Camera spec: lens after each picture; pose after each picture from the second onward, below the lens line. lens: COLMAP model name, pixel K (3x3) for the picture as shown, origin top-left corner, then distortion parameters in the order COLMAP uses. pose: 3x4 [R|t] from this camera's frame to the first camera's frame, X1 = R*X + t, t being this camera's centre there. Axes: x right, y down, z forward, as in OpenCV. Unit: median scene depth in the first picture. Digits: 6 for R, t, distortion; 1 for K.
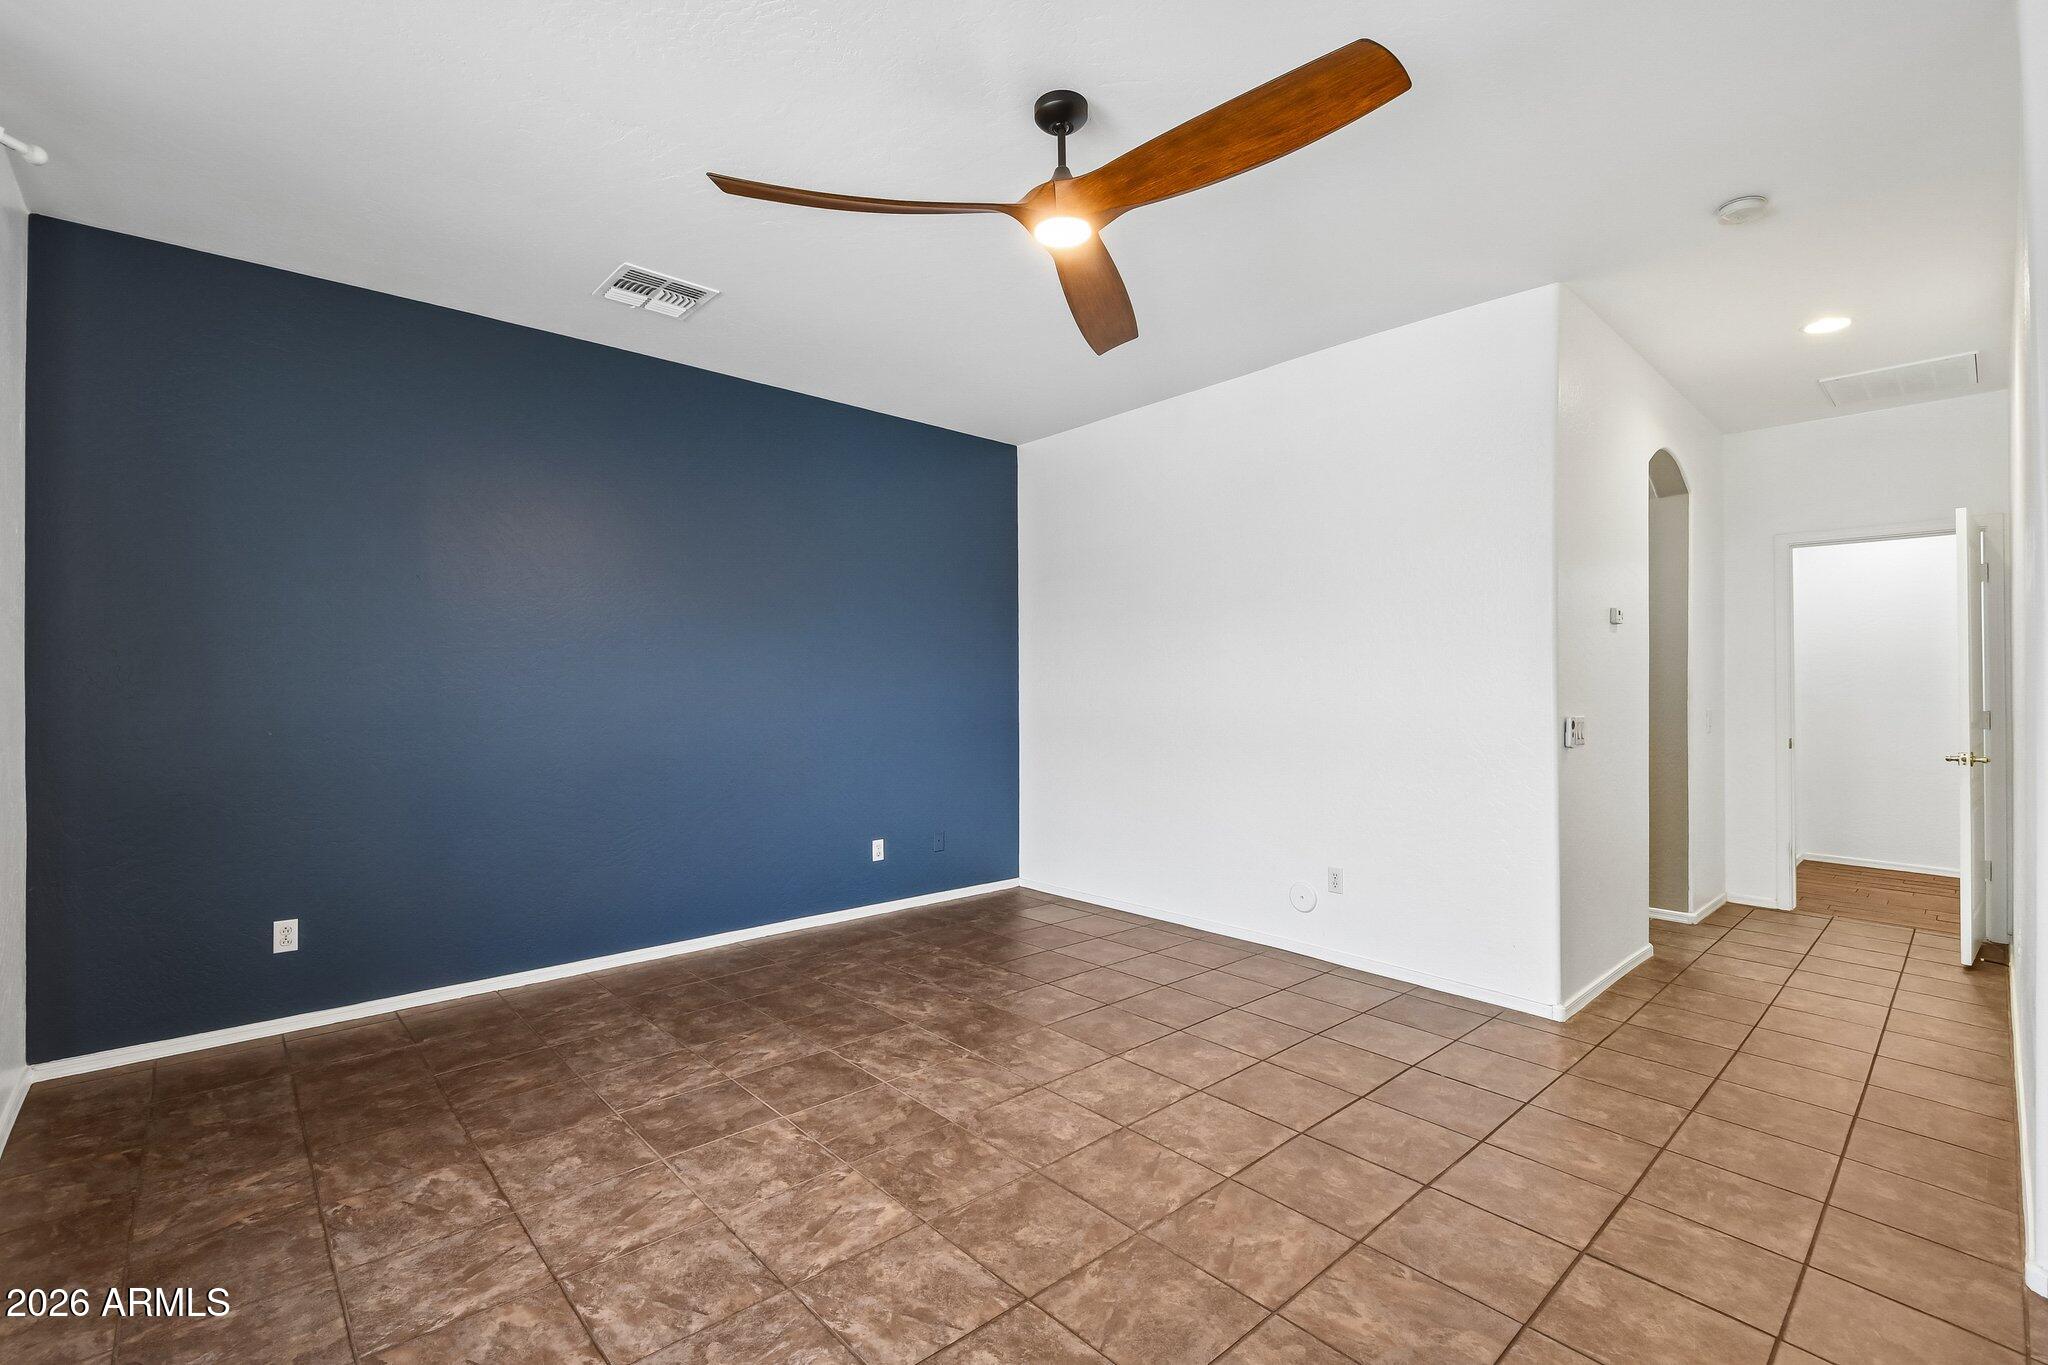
lens RADIAL K [[909.5, 0, 1017.0], [0, 909.5, 692.0], [0, 0, 1]] dist [0.034476, 0.000022]
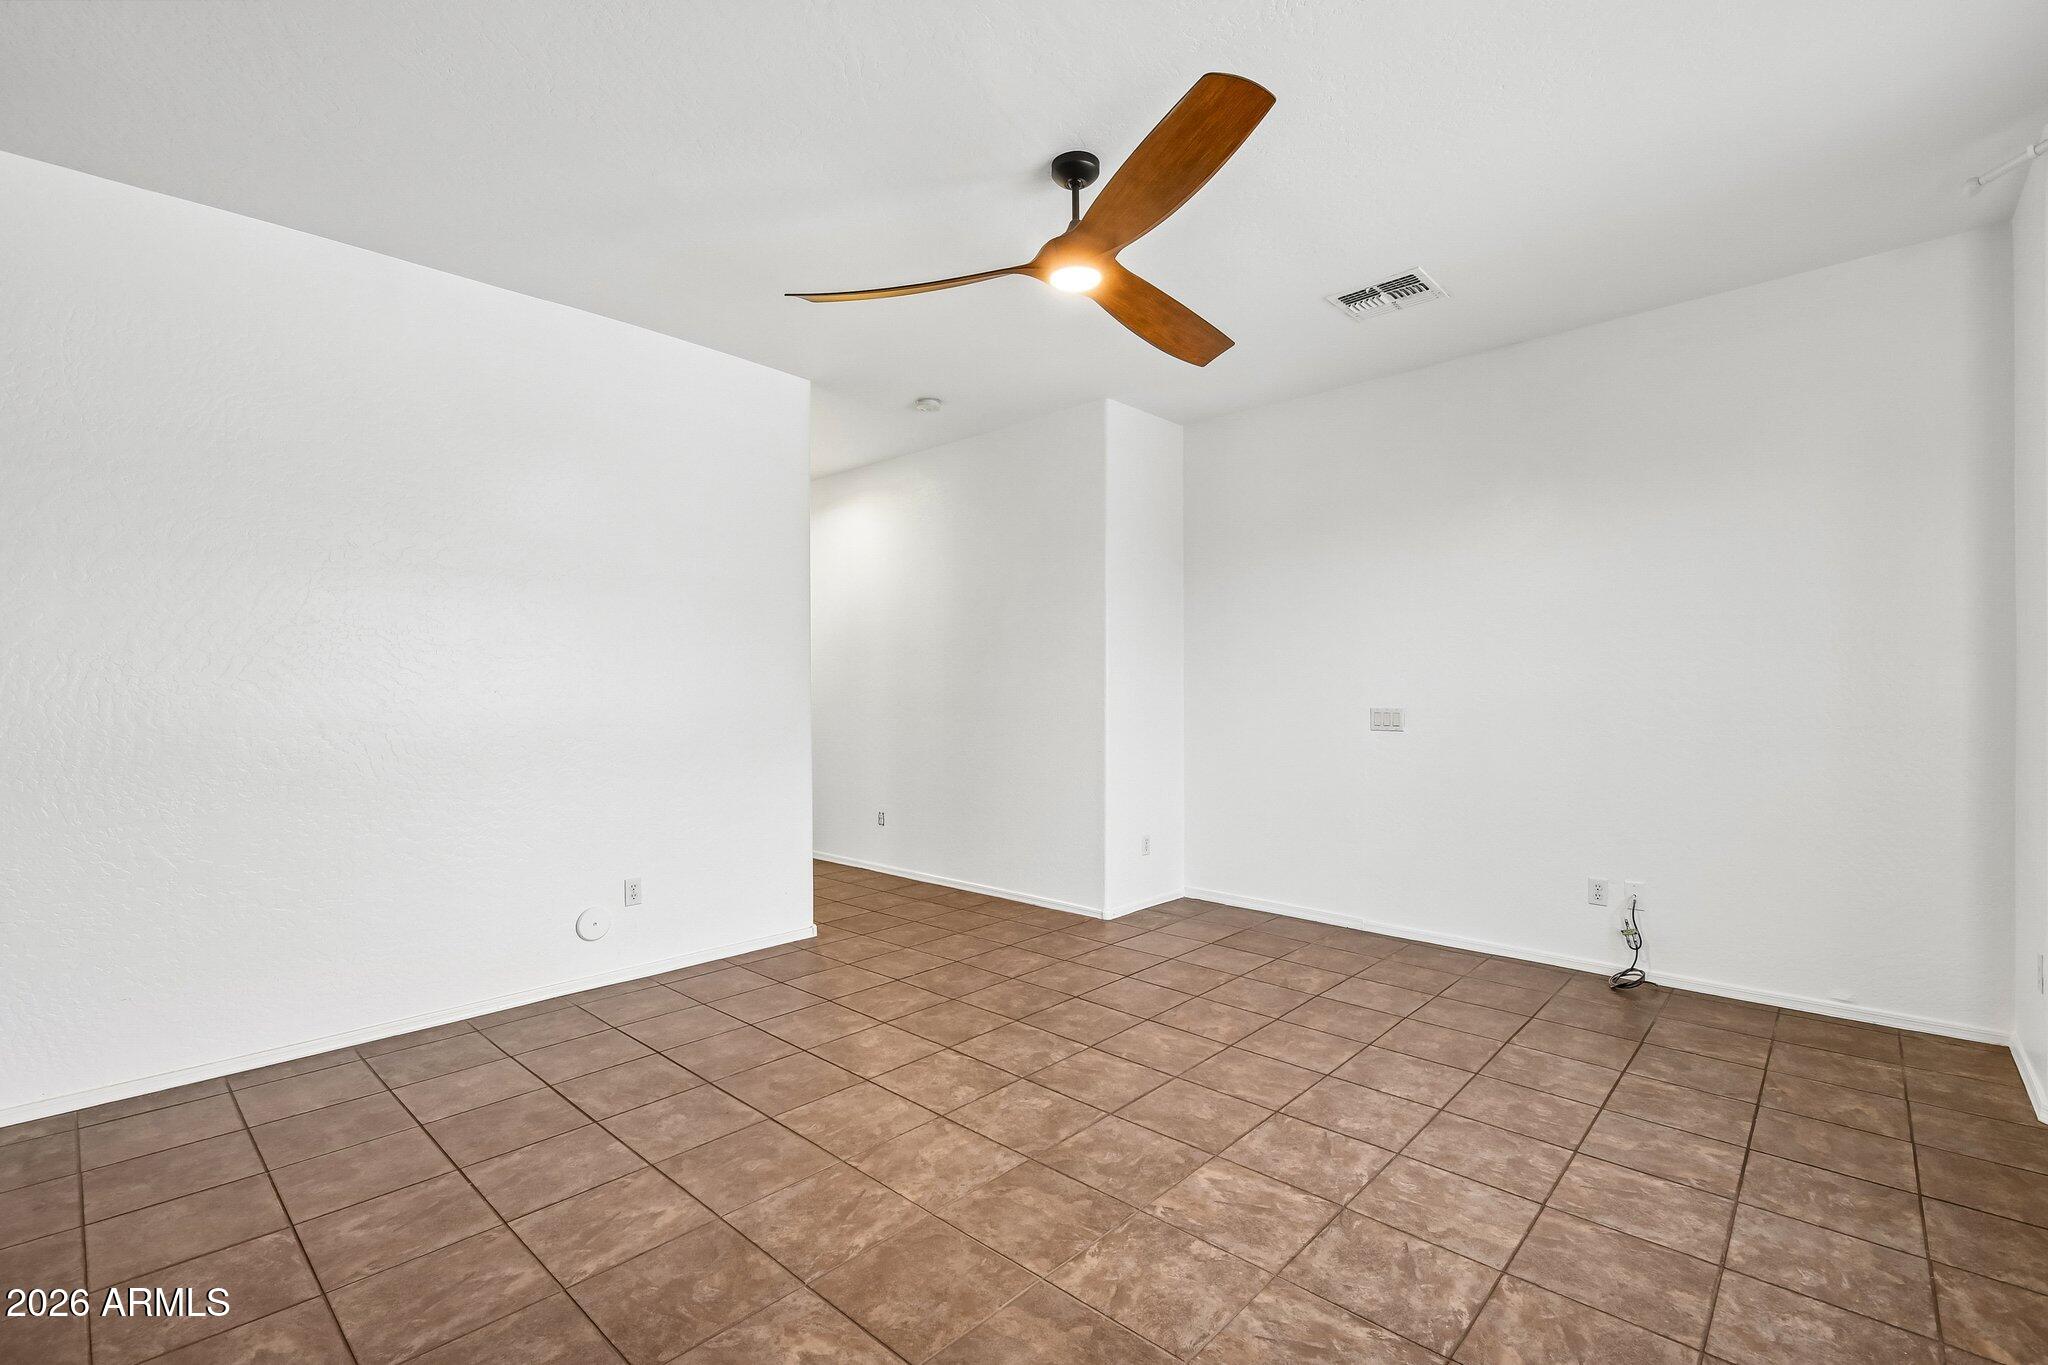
lens RADIAL K [[923.0, 0, 998.0], [0, 923.0, 685.5], [0, 0, 1]] dist [-0.014432, 0.000025]
pose [[-0.070426, -0.001626, 0.997516, -0.846795], [0.021014, 0.999774, 0.003114, 0.000761], [-0.997296, 0.021181, -0.070376, 0.949049]]
